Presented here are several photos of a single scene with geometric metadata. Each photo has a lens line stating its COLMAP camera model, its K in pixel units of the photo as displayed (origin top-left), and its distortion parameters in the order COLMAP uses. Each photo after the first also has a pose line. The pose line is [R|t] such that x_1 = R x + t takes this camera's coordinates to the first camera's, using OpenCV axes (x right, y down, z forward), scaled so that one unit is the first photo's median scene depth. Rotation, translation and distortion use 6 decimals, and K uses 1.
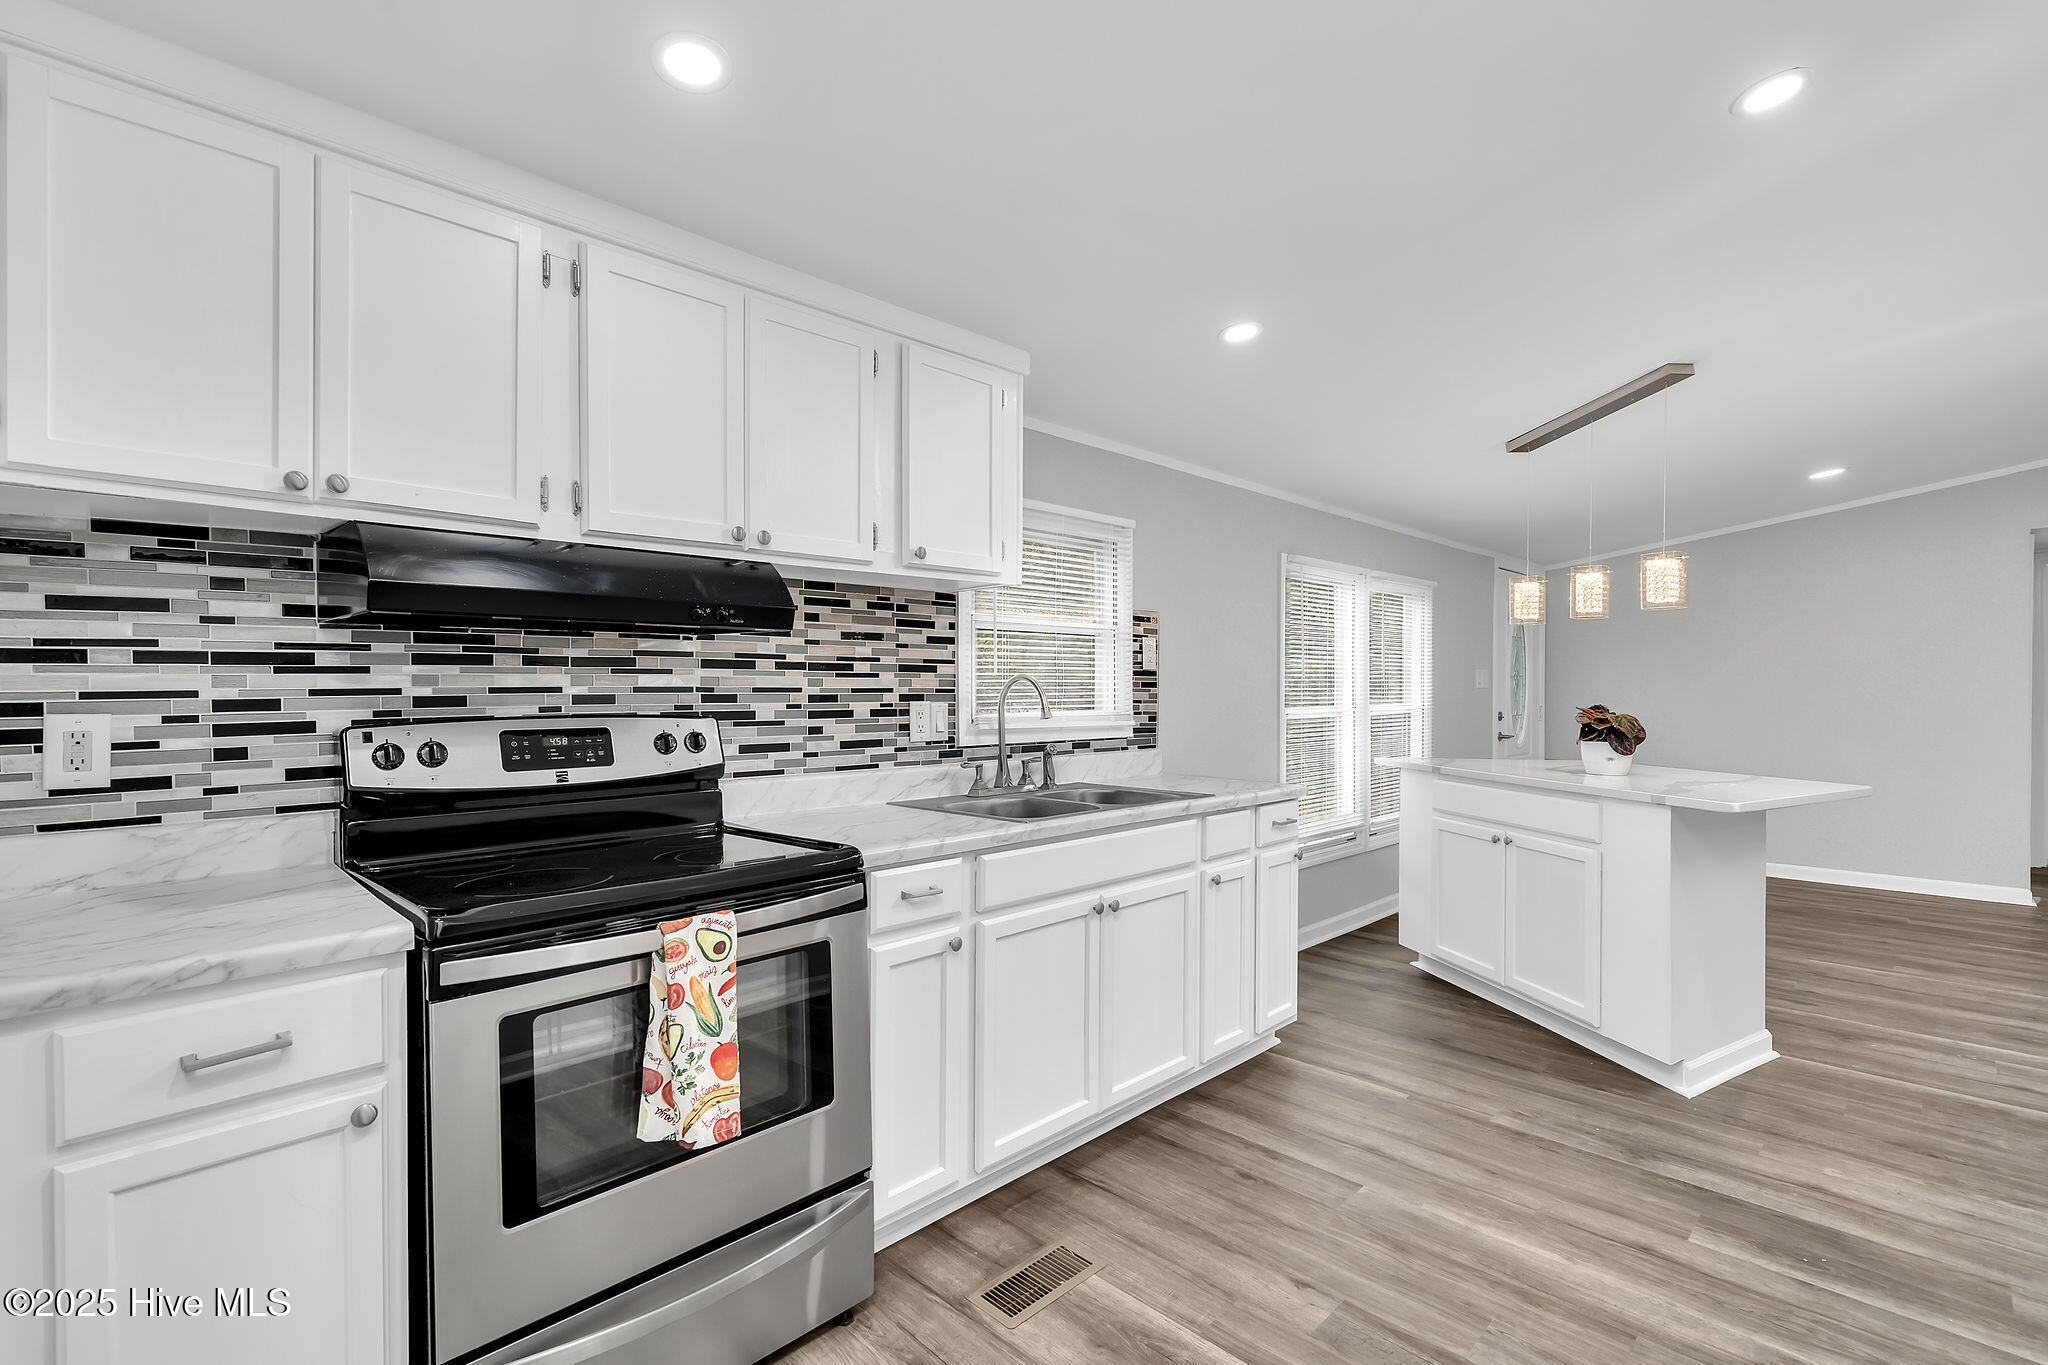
lens RADIAL K [[940.1, 0, 1005.5], [0, 940.1, 688.9], [0, 0, 1]] dist [0.002272, 0.000778]
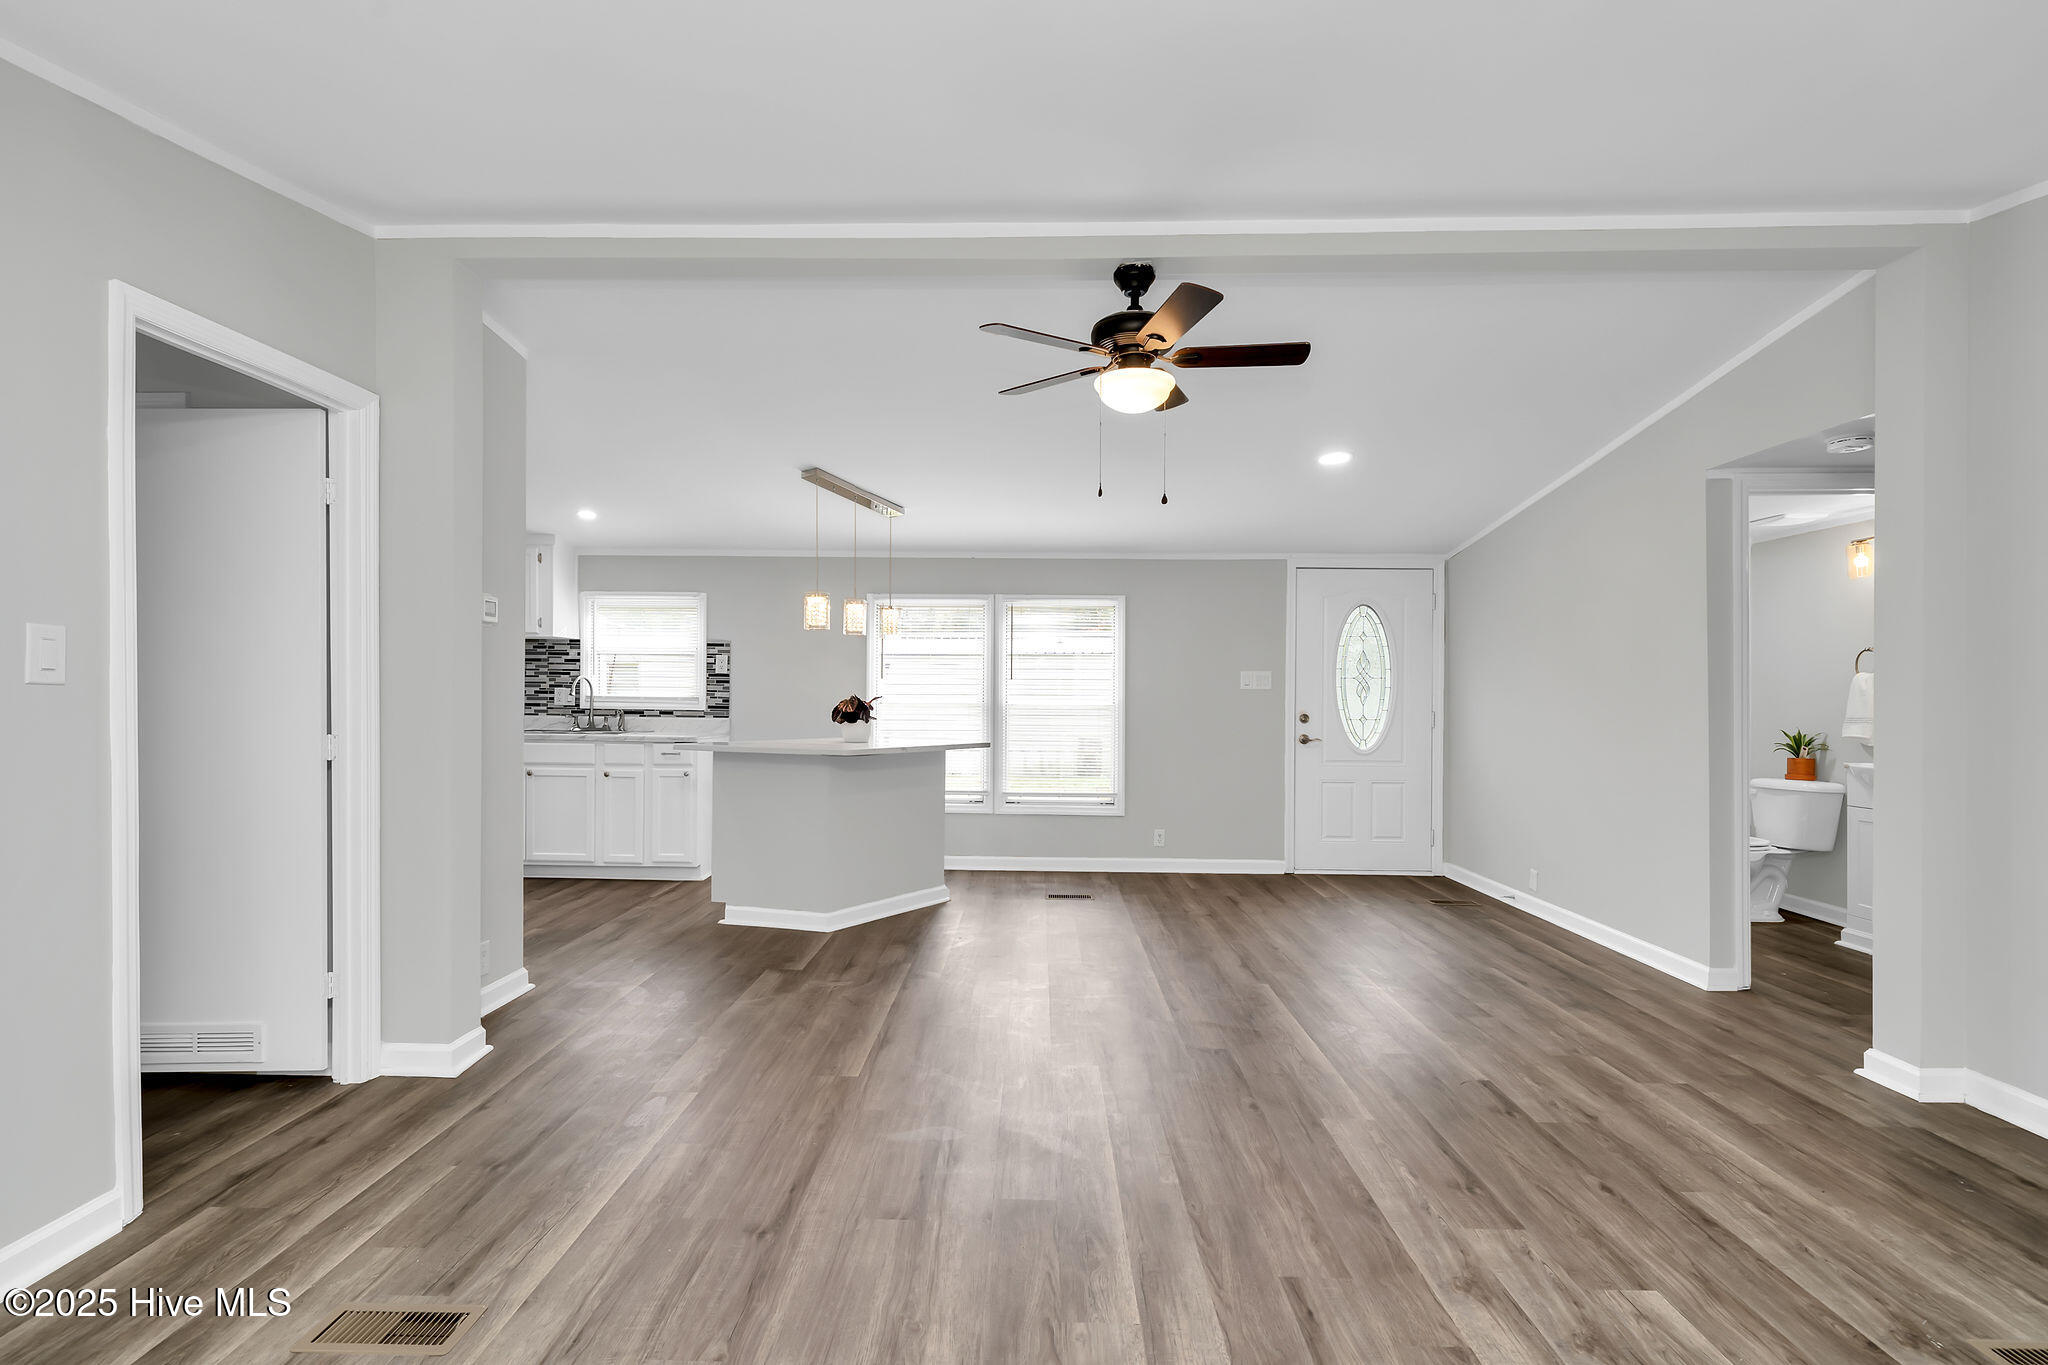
lens RADIAL K [[940.1, 0, 1012.5], [0, 940.1, 683.0], [0, 0, 1]] dist [0.002272, 0.000778]
pose [[0.689138, -0.006477, -0.724601, 2.255534], [-0.012080, 0.999718, -0.020425, 0.034333], [0.724529, 0.022829, 0.688866, 0.215555]]
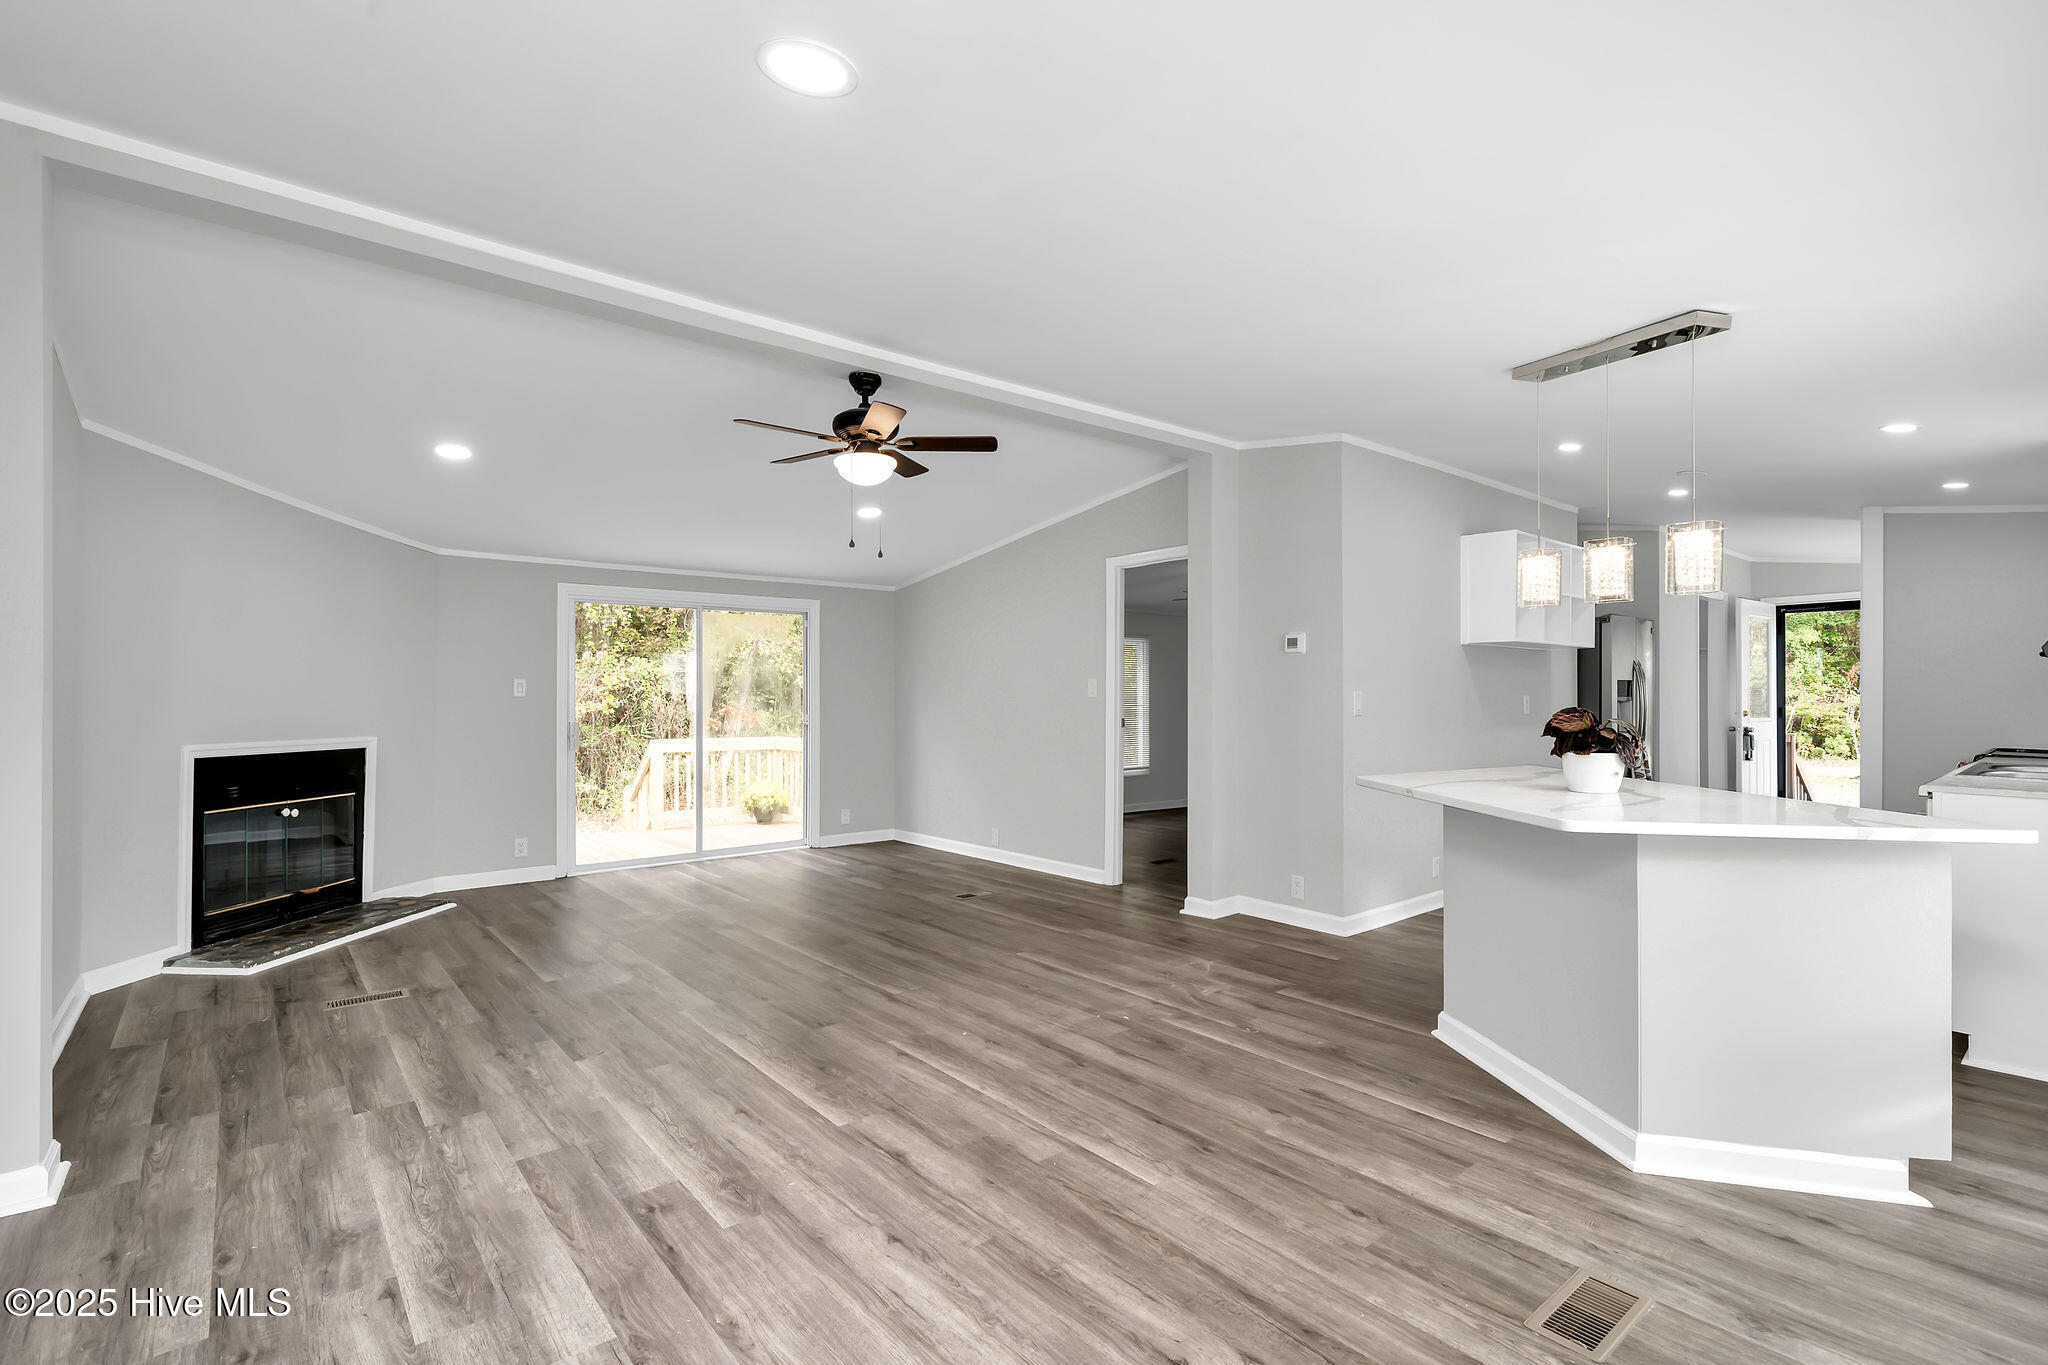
lens RADIAL K [[940.1, 0, 1030.7], [0, 940.1, 688.5], [0, 0, 1]] dist [0.002272, 0.000778]
pose [[-0.997365, -0.001785, 0.072531, 1.300545], [-0.001157, 0.999962, 0.008696, -0.007604], [-0.072544, 0.008589, -0.997328, 2.266970]]
